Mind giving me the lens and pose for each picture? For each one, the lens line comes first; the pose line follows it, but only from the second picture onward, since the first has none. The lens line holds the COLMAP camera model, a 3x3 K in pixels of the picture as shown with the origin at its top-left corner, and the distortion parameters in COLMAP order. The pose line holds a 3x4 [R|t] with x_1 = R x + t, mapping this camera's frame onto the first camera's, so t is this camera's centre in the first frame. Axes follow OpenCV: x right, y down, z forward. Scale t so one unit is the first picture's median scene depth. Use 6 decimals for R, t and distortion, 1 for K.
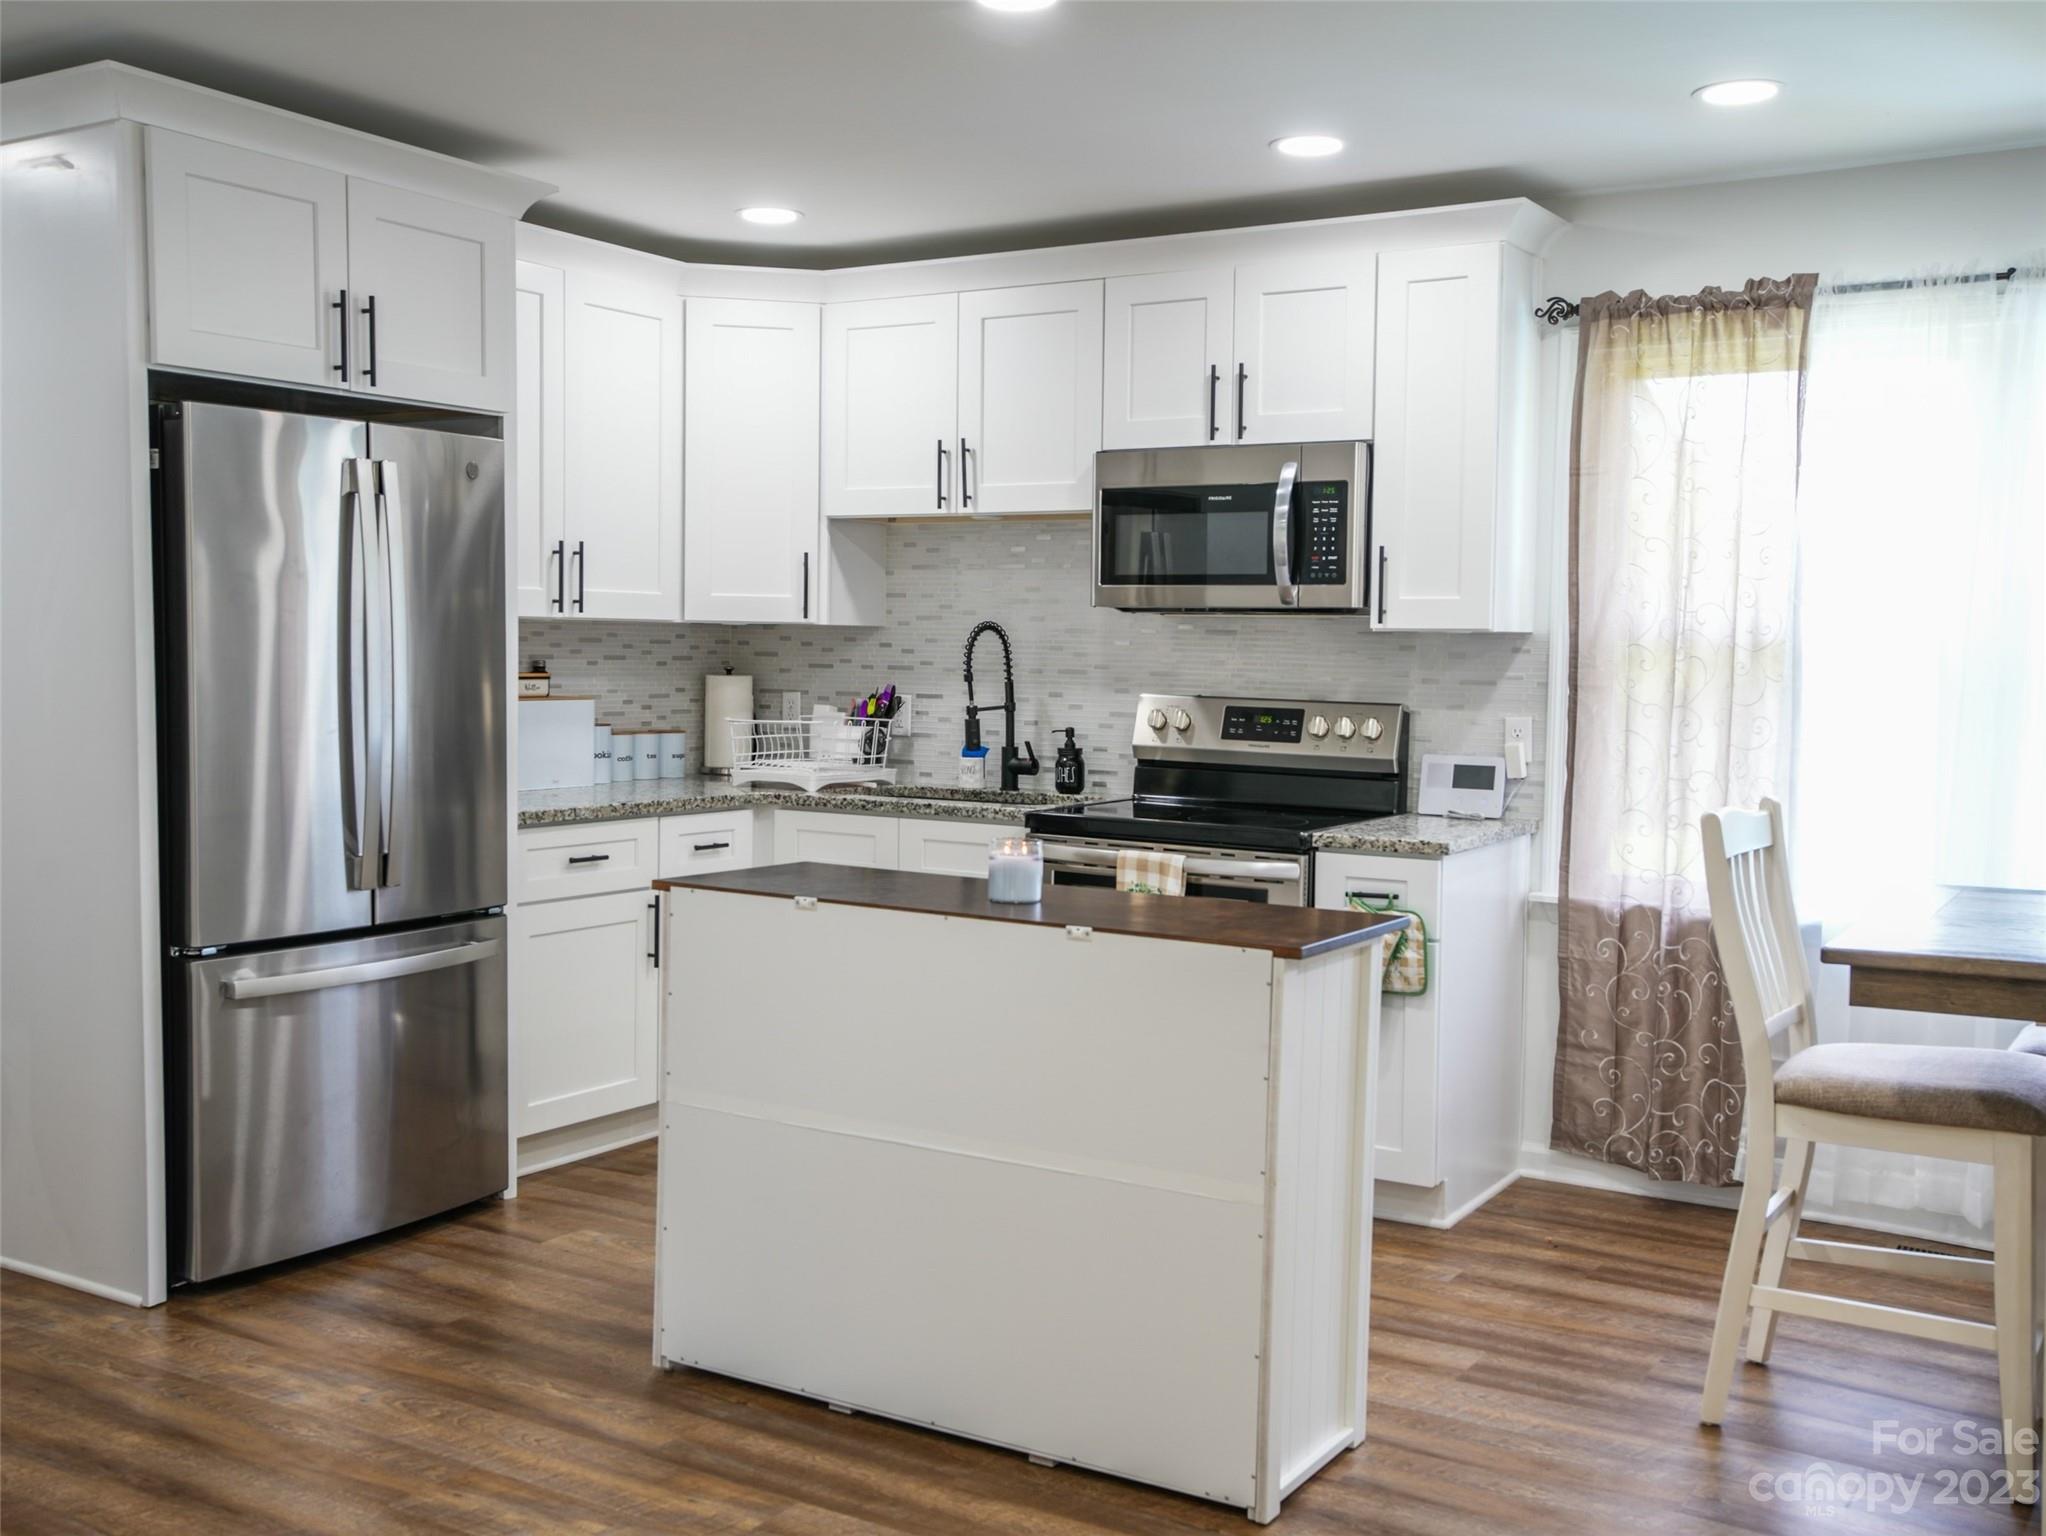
lens RADIAL K [[2109.0, 0, 1023.0], [0, 2109.0, 768.0], [0, 0, 1]] dist [0.011081, 0.004509]
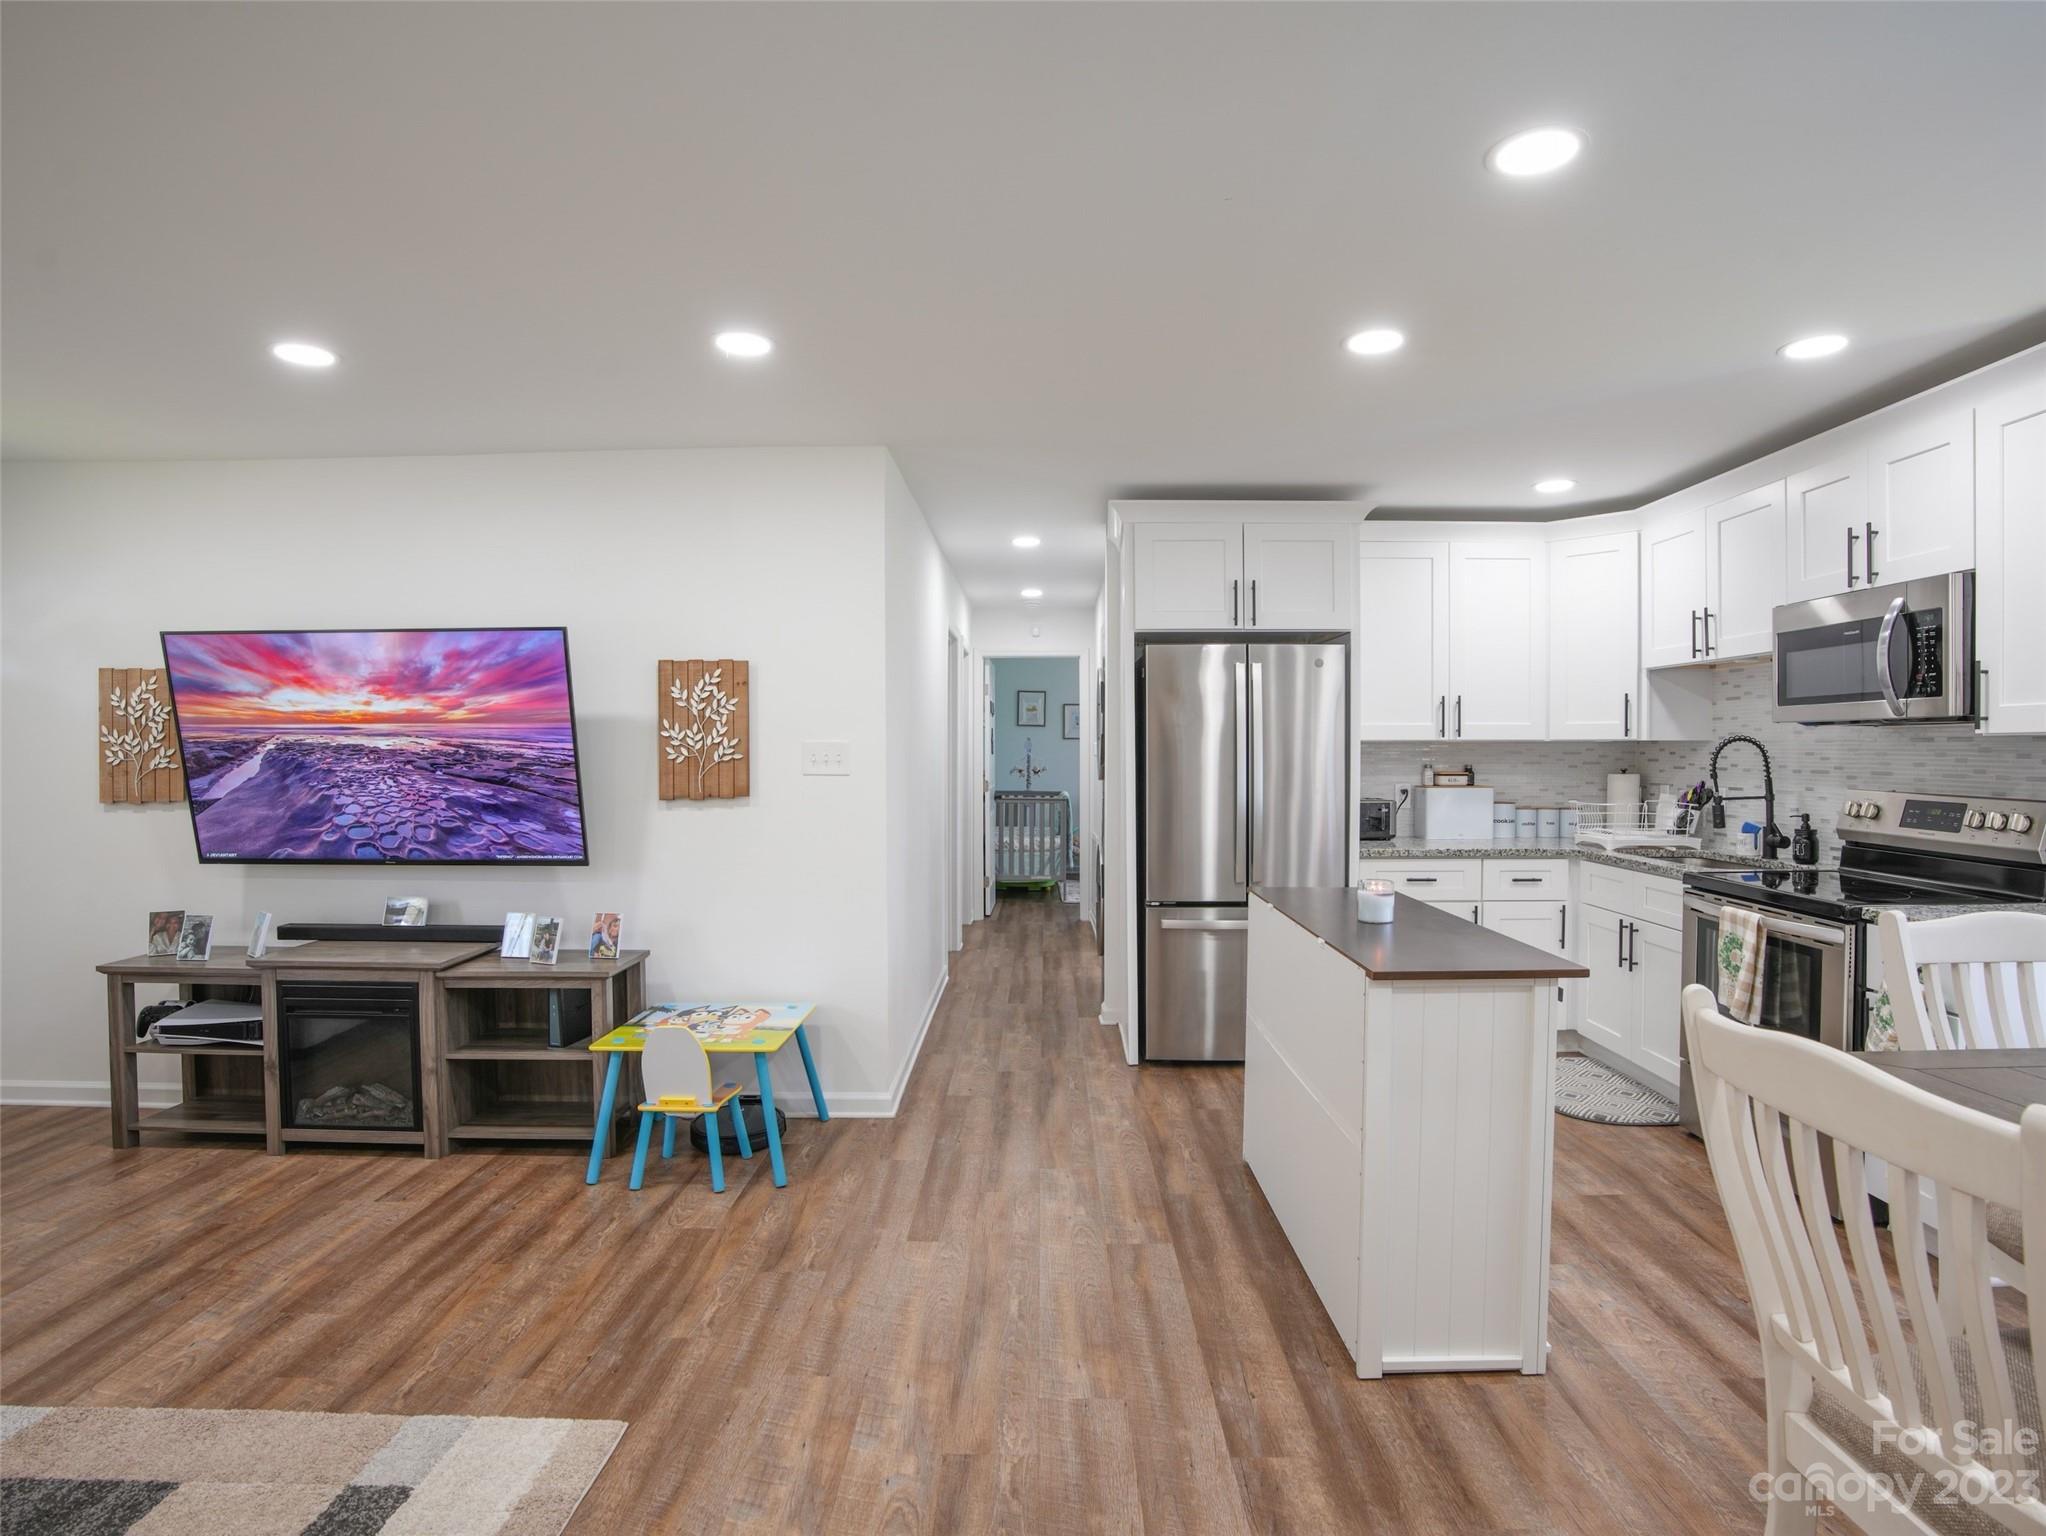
lens RADIAL K [[1078.0, 0, 1023.0], [0, 1078.0, 768.0], [0, 0, 1]] dist [-0.060656, 0.030268]
pose [[0.514815, -0.001786, -0.857299, 0.357678], [-0.040014, 0.998858, -0.026110, -0.011744], [0.856367, 0.047746, 0.514156, 0.254436]]
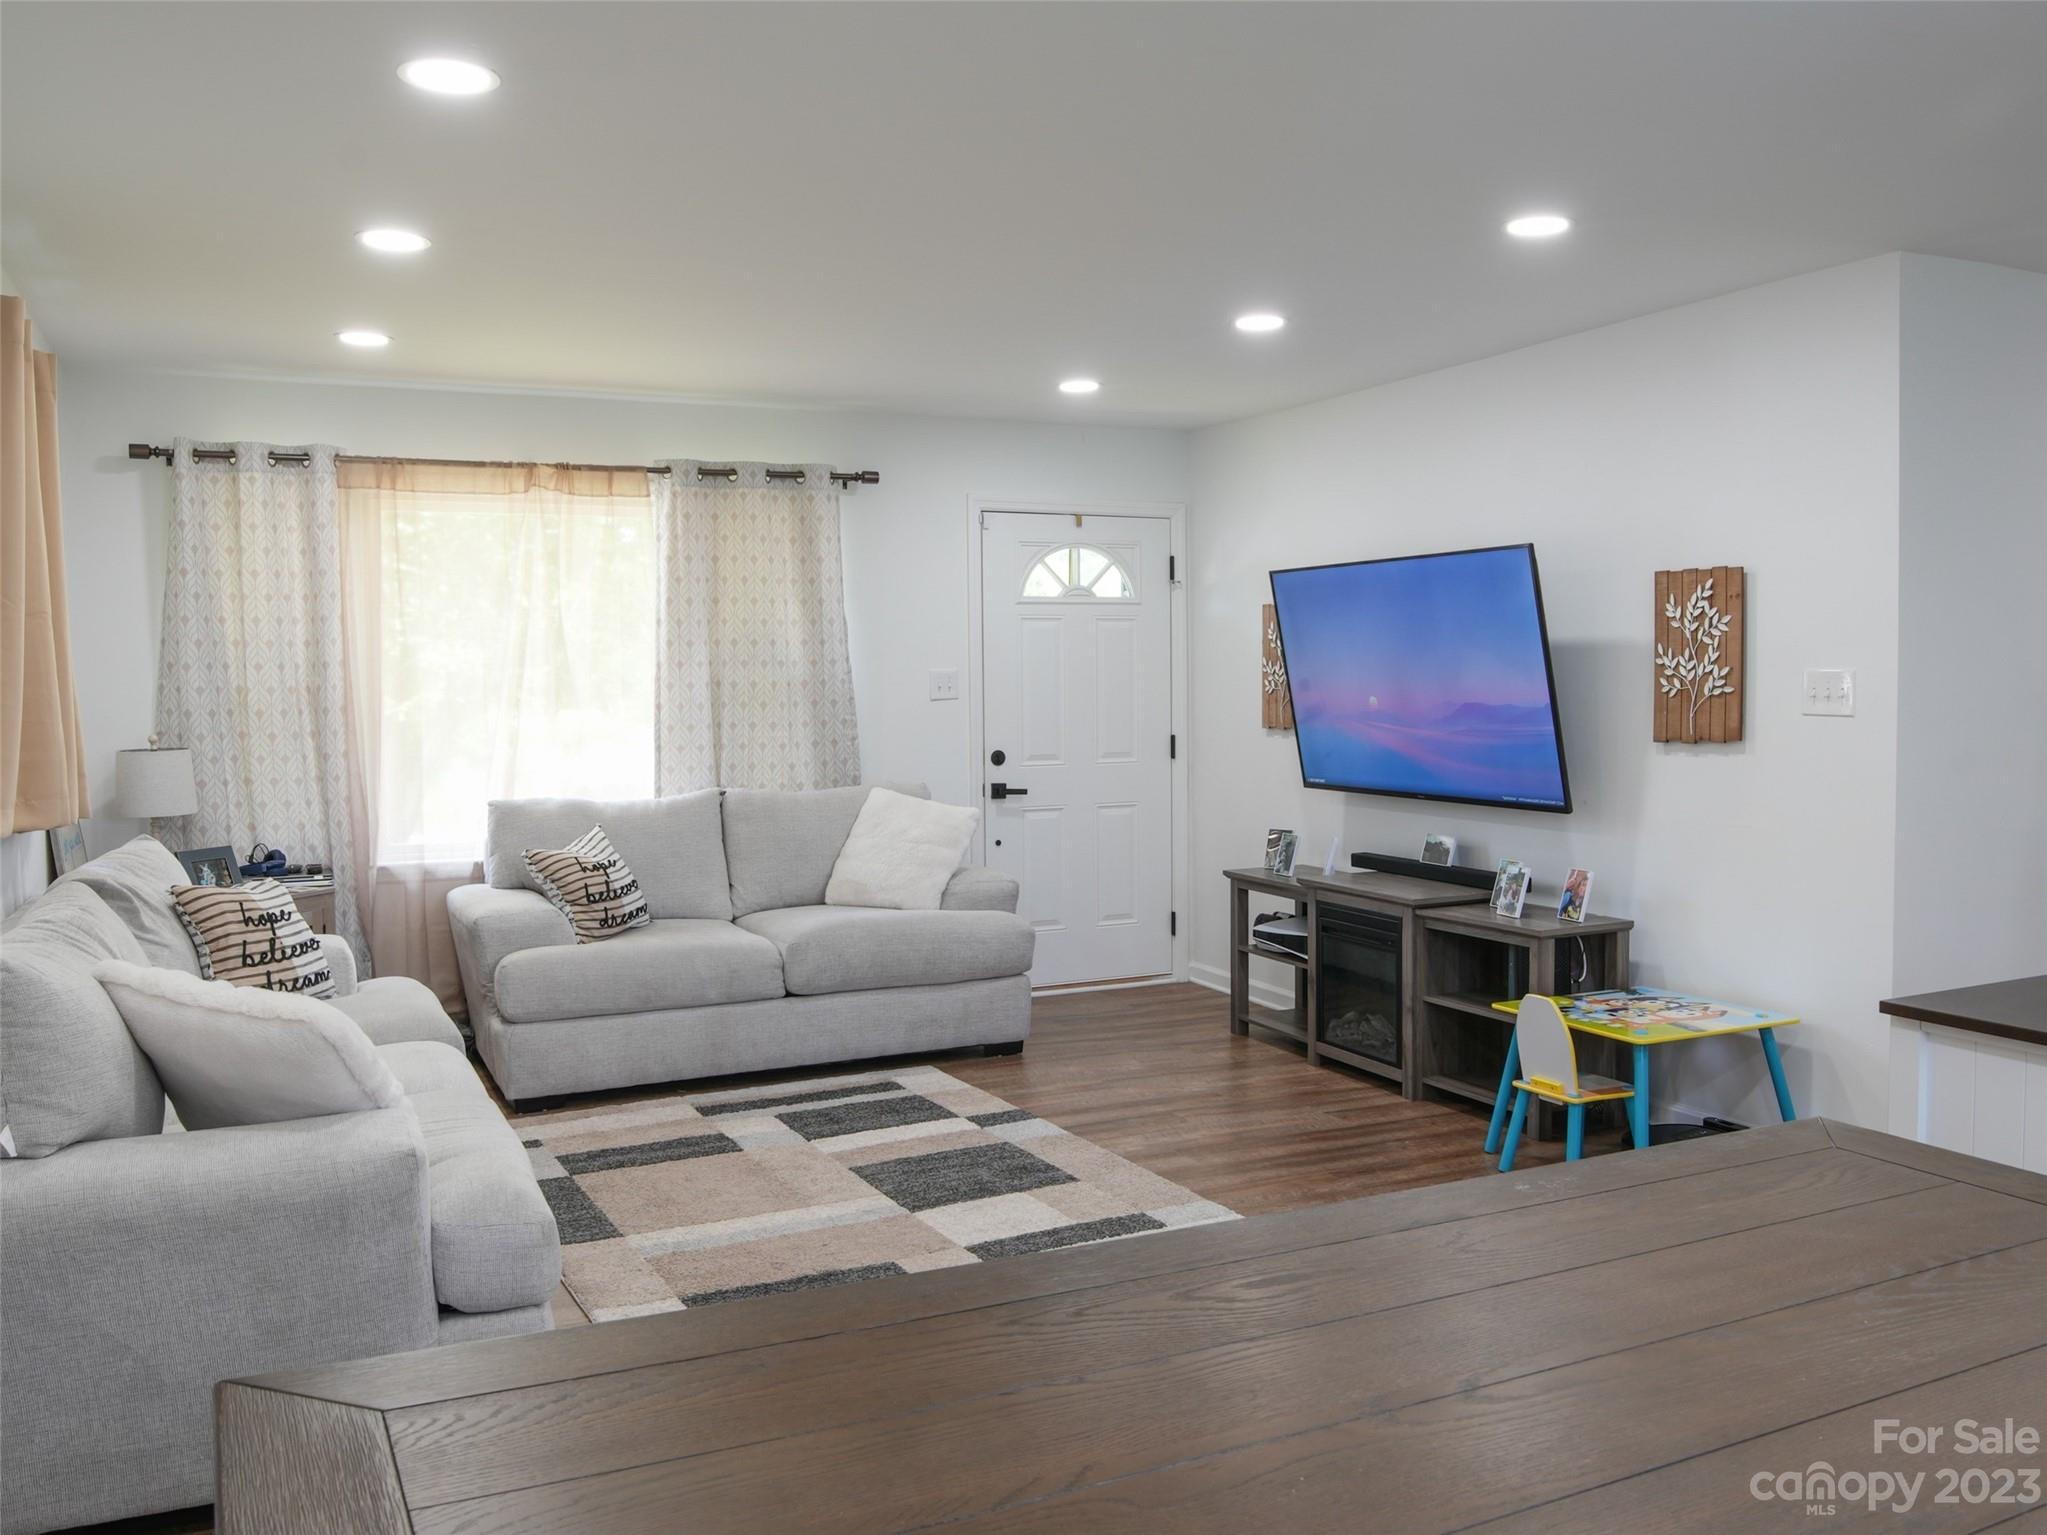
lens RADIAL K [[1616.2, 0, 1023.5], [0, 1616.2, 767.5], [0, 0, 1]] dist [-0.004548, -0.001094]
pose [[-0.520440, 0.032648, -0.853274, 0.608143], [-0.054967, 0.995915, 0.071632, -0.034403], [0.852127, 0.084182, -0.516520, 0.660473]]
